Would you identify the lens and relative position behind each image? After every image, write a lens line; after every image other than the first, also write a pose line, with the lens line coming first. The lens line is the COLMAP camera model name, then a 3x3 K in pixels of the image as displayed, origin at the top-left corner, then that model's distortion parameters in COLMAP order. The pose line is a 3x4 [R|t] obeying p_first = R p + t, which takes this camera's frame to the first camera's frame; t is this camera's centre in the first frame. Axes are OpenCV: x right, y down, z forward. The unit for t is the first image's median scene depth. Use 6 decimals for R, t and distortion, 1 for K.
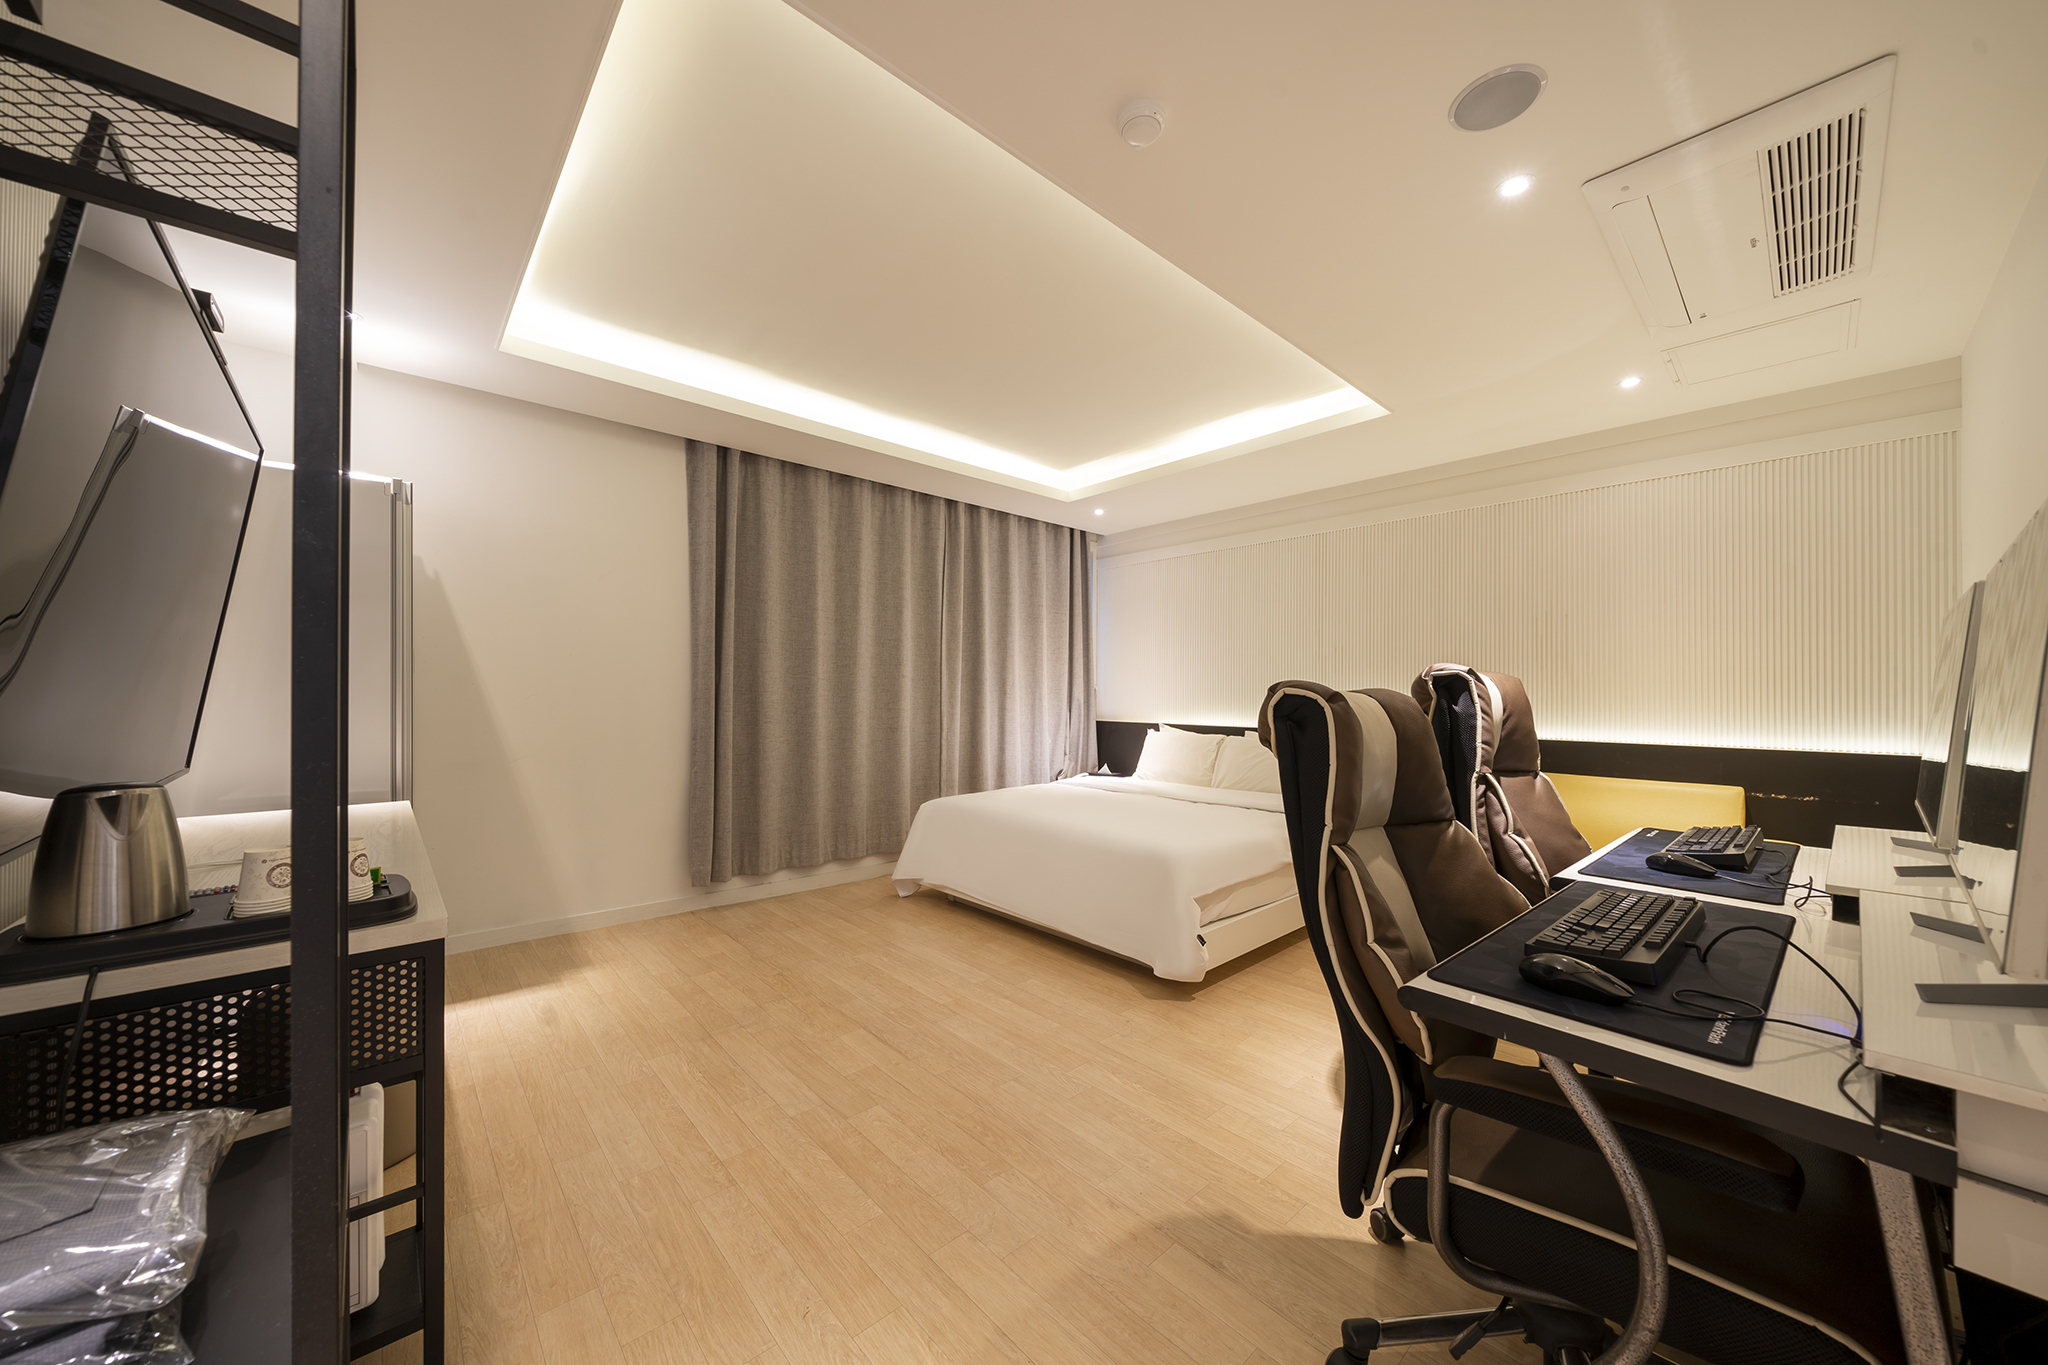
lens RADIAL K [[705.9, 0, 1028.3], [0, 705.9, 693.8], [0, 0, 1]] dist [-0.003014, -0.000197]
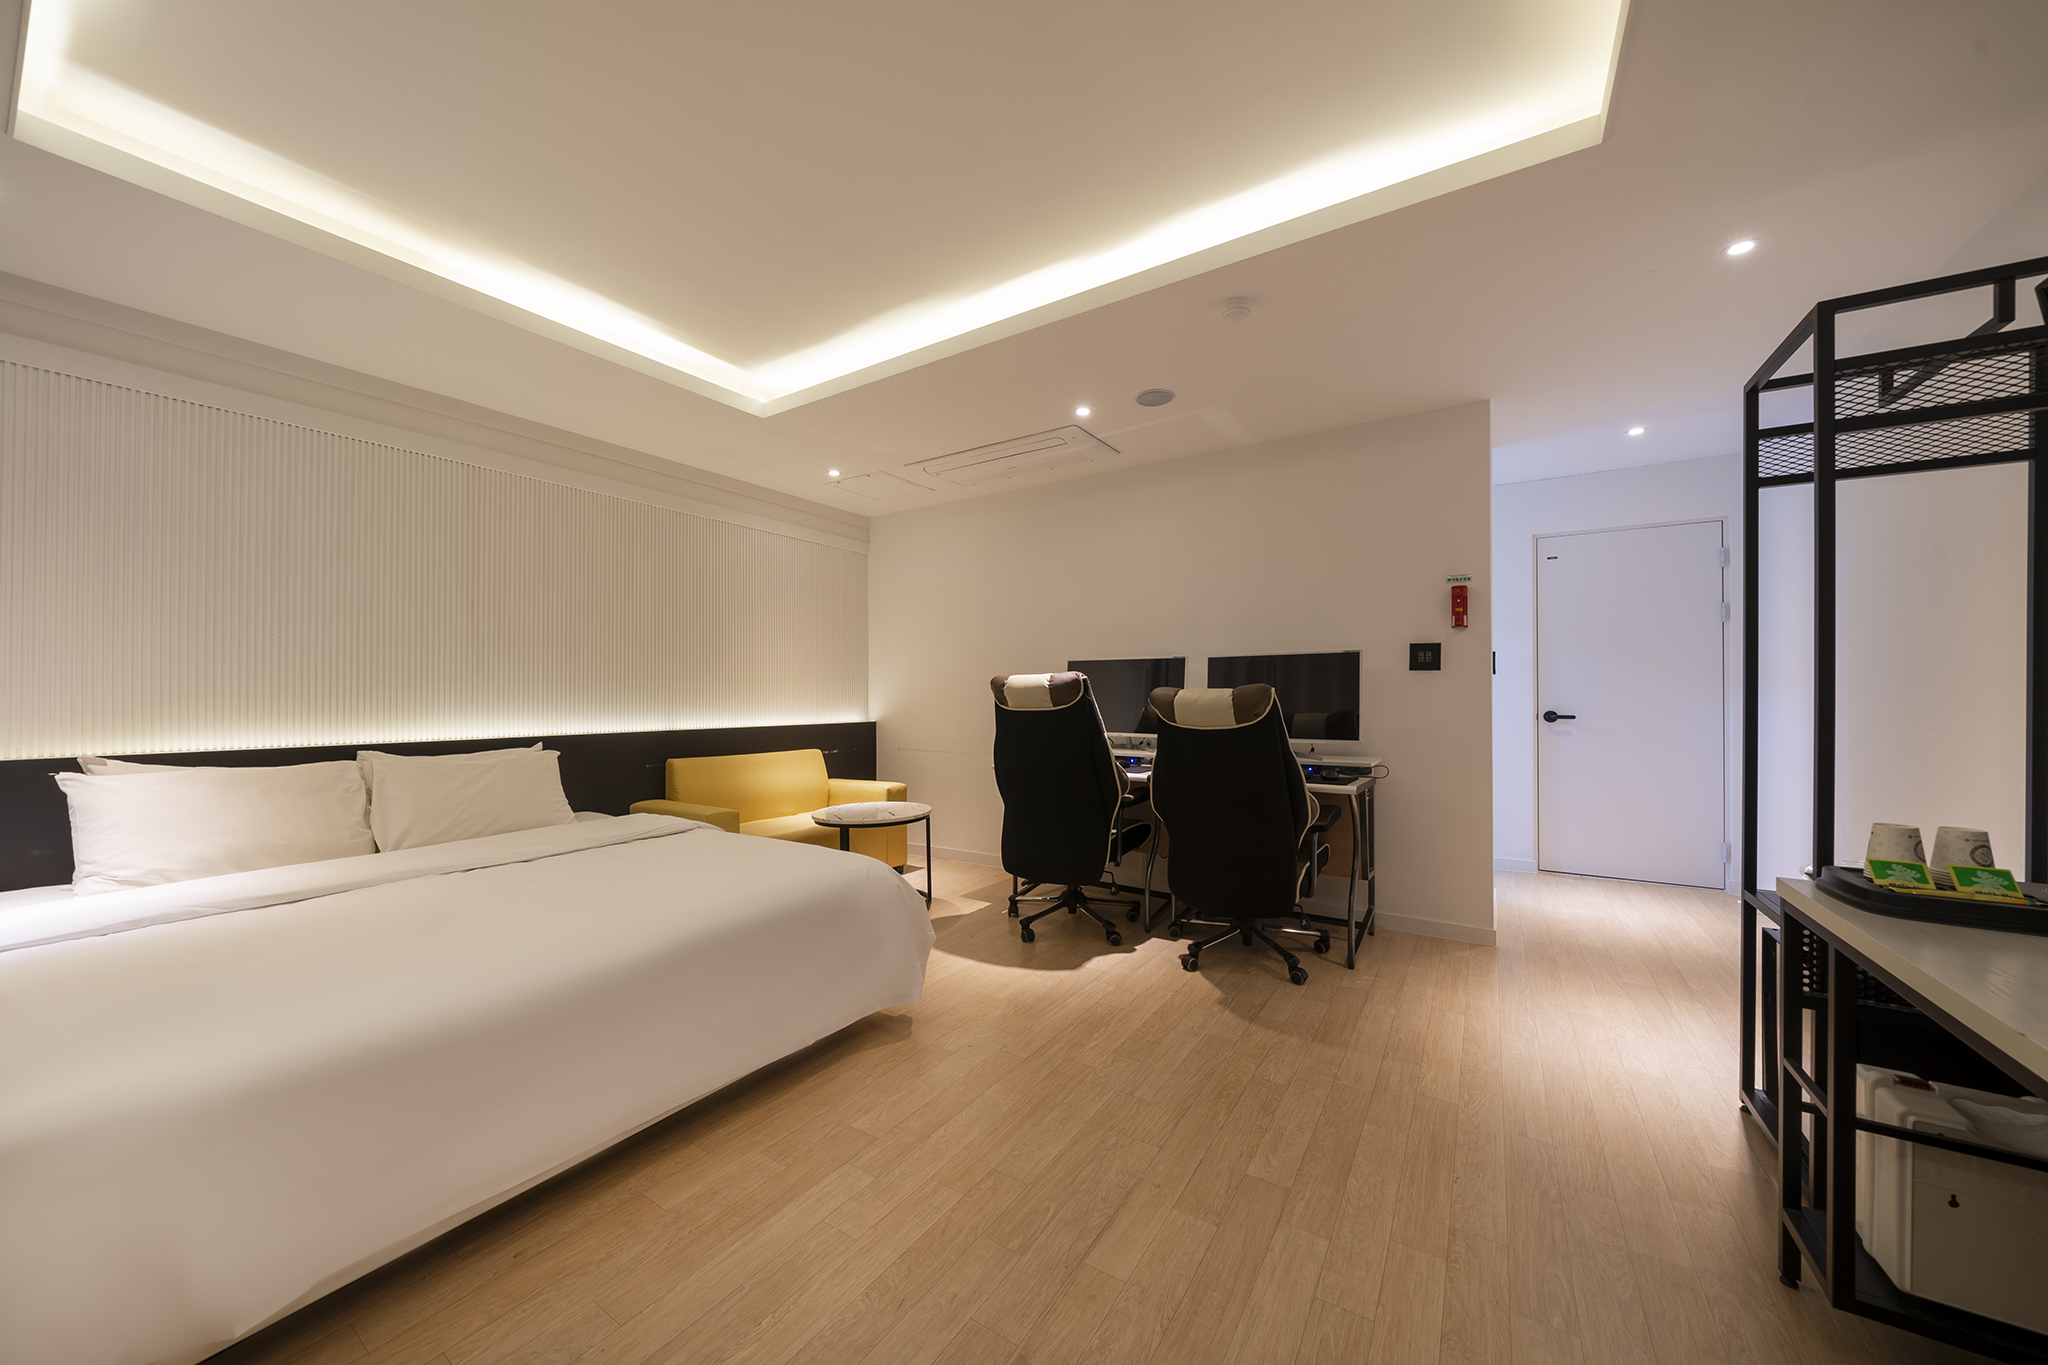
lens RADIAL K [[705.9, 0, 1023.5], [0, 705.9, 690.9], [0, 0, 1]] dist [-0.003014, -0.000197]
pose [[-0.236158, -0.002228, 0.971712, -1.078303], [-0.000443, 0.999998, 0.002185, -0.000368], [-0.971714, 0.000086, -0.236159, 1.618463]]
